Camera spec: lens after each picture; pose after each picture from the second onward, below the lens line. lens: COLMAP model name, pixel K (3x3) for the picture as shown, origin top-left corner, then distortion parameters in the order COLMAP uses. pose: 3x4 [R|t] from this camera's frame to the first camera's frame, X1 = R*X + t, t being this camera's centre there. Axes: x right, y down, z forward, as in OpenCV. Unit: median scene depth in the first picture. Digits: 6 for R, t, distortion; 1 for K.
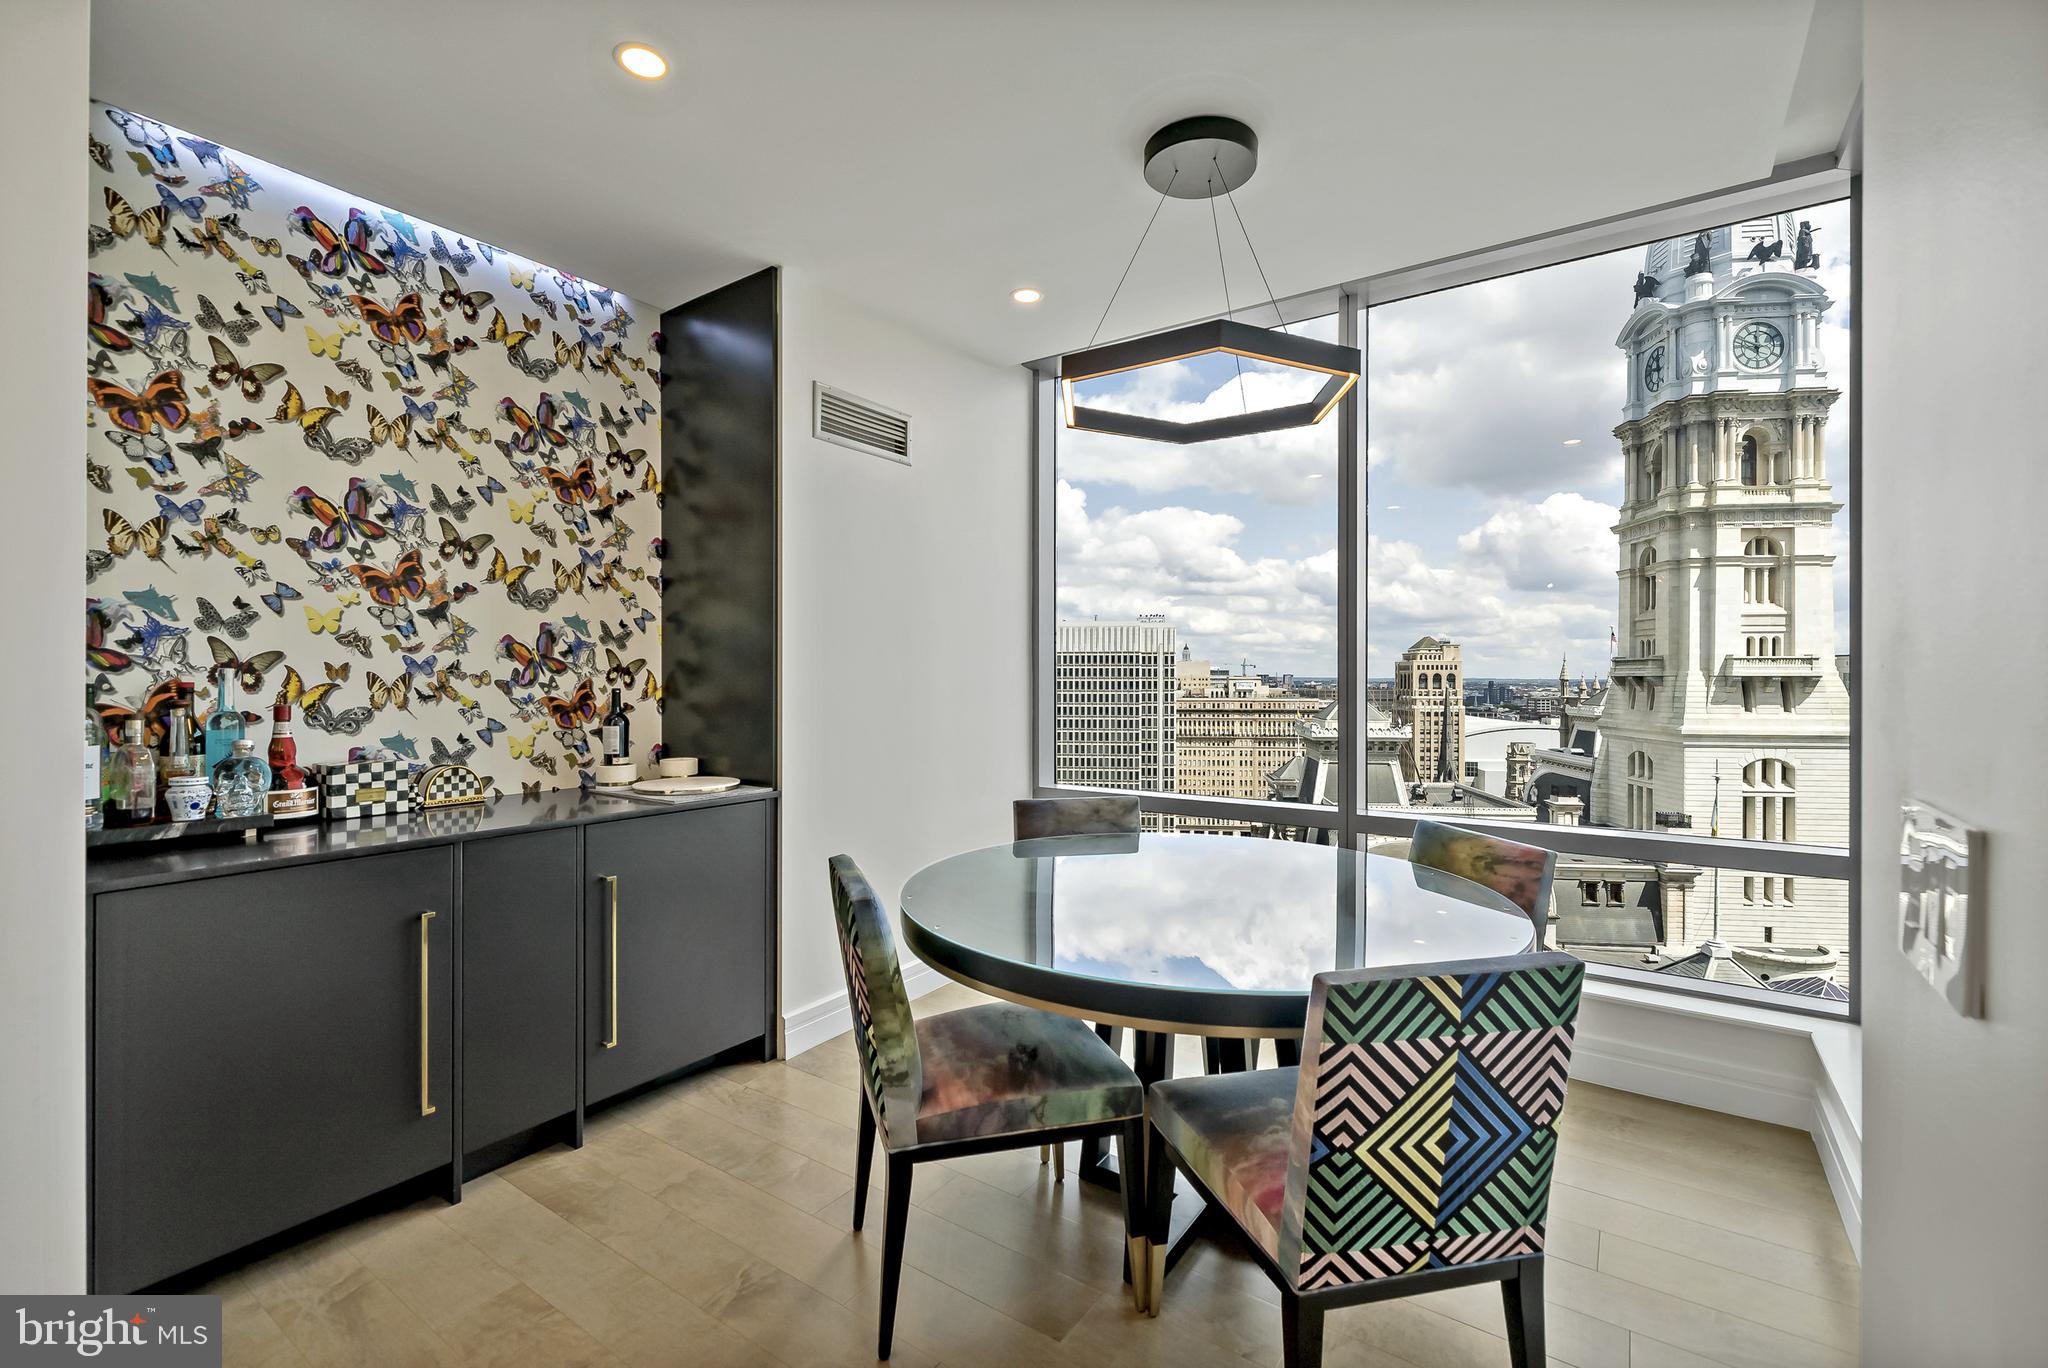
lens RADIAL K [[915.5, 0, 1024.0], [0, 915.5, 684.0], [0, 0, 1]] dist [0.000256, -0.000276]
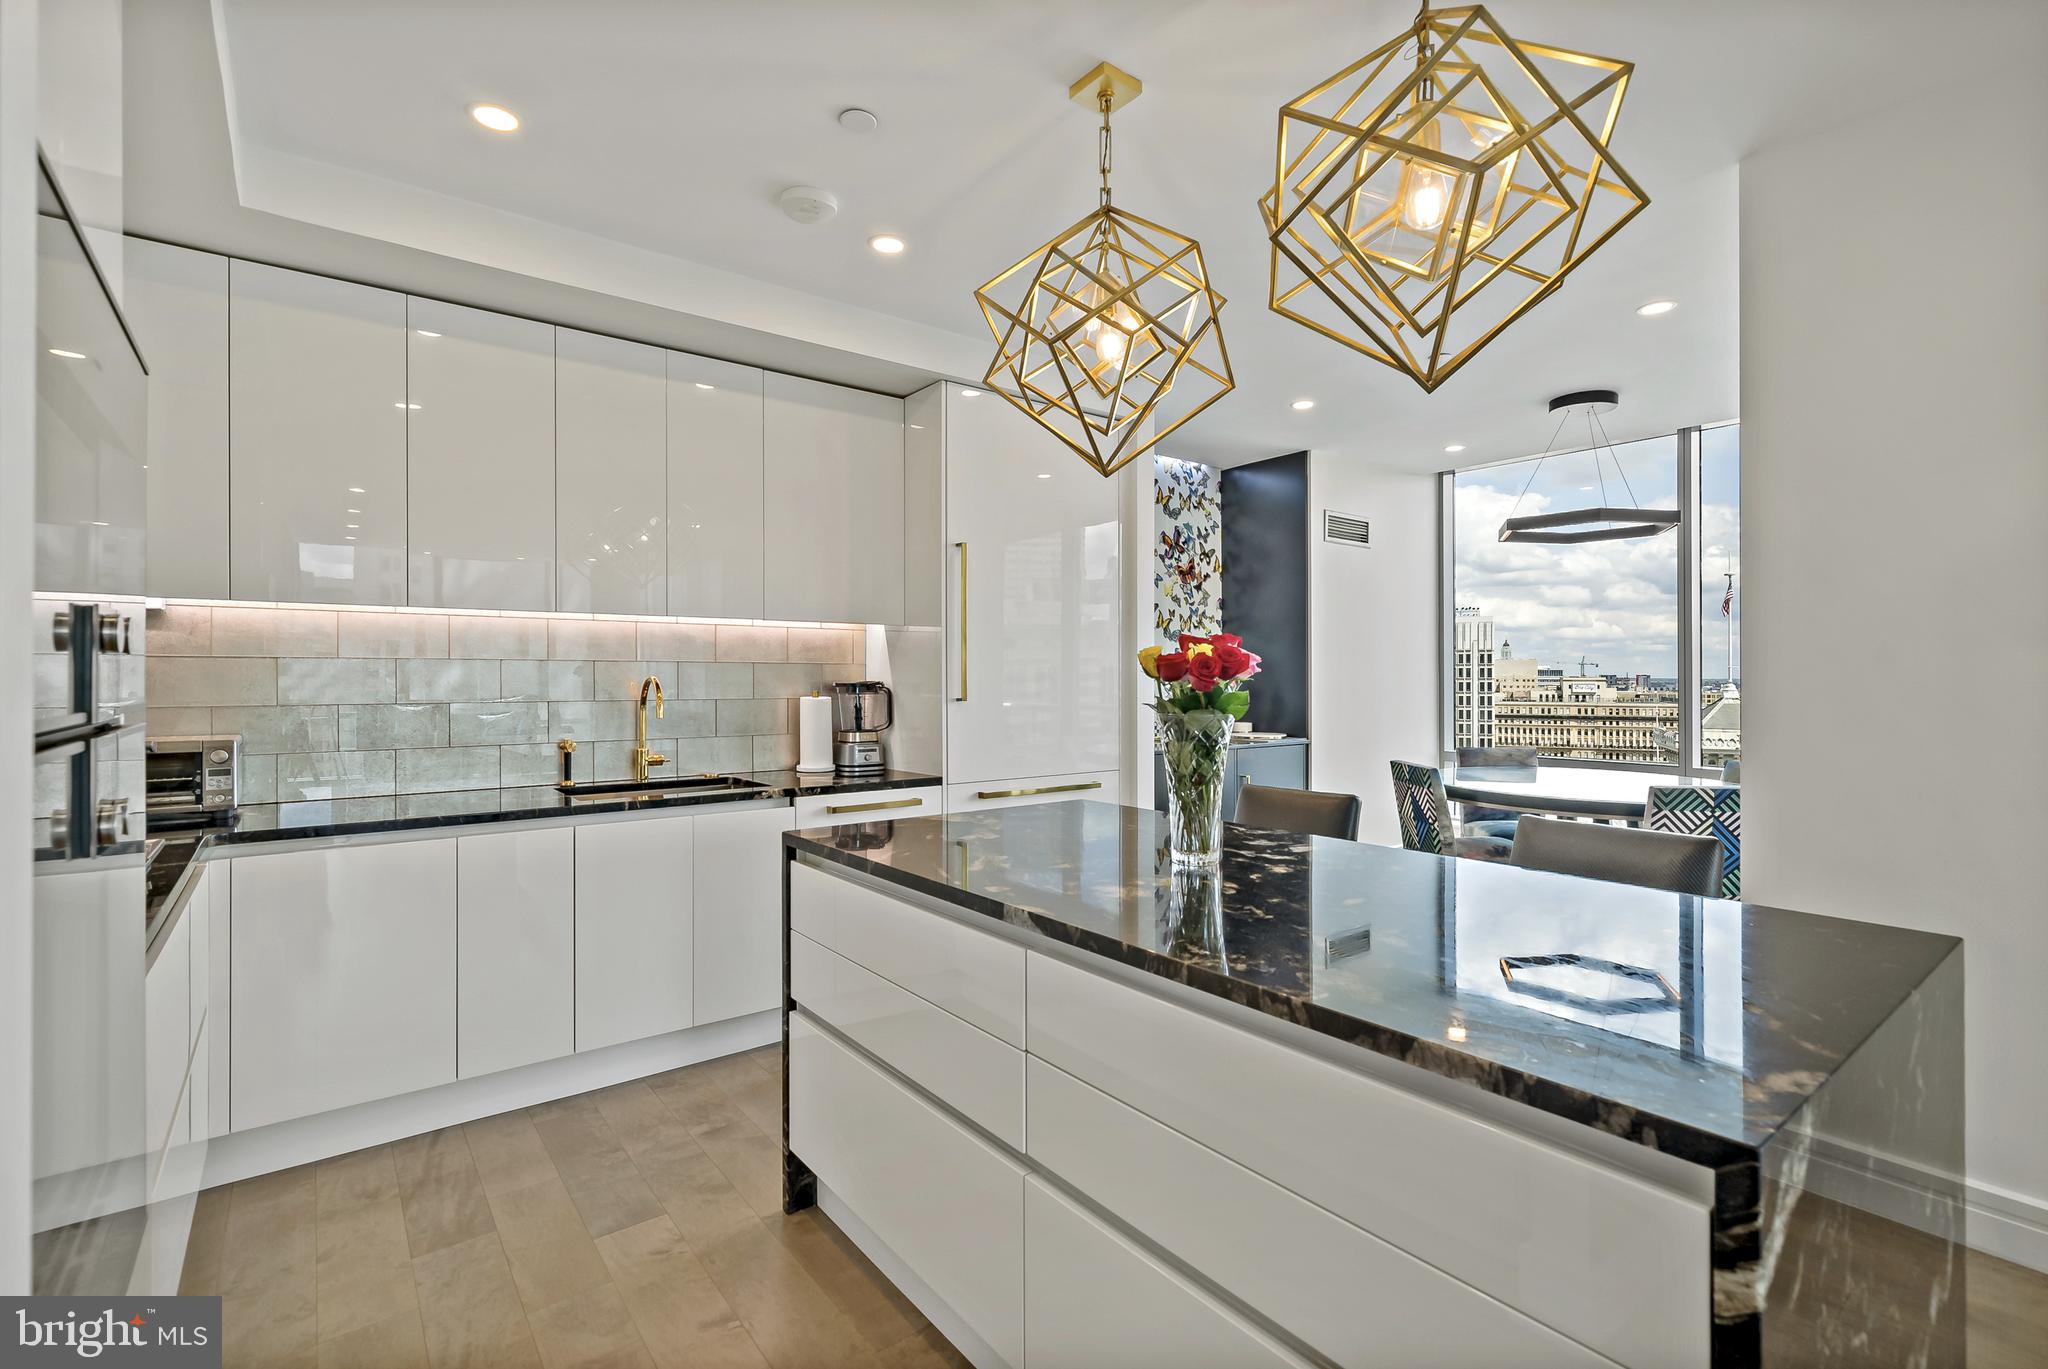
lens RADIAL K [[941.0, 0, 989.2], [0, 941.0, 670.7], [0, 0, 1]] dist [0.000118, -0.000173]
pose [[0.947214, -0.001205, -0.320600, -0.250224], [-0.003517, 0.999894, -0.014149, 0.007680], [0.320583, 0.014530, 0.947109, -0.886468]]
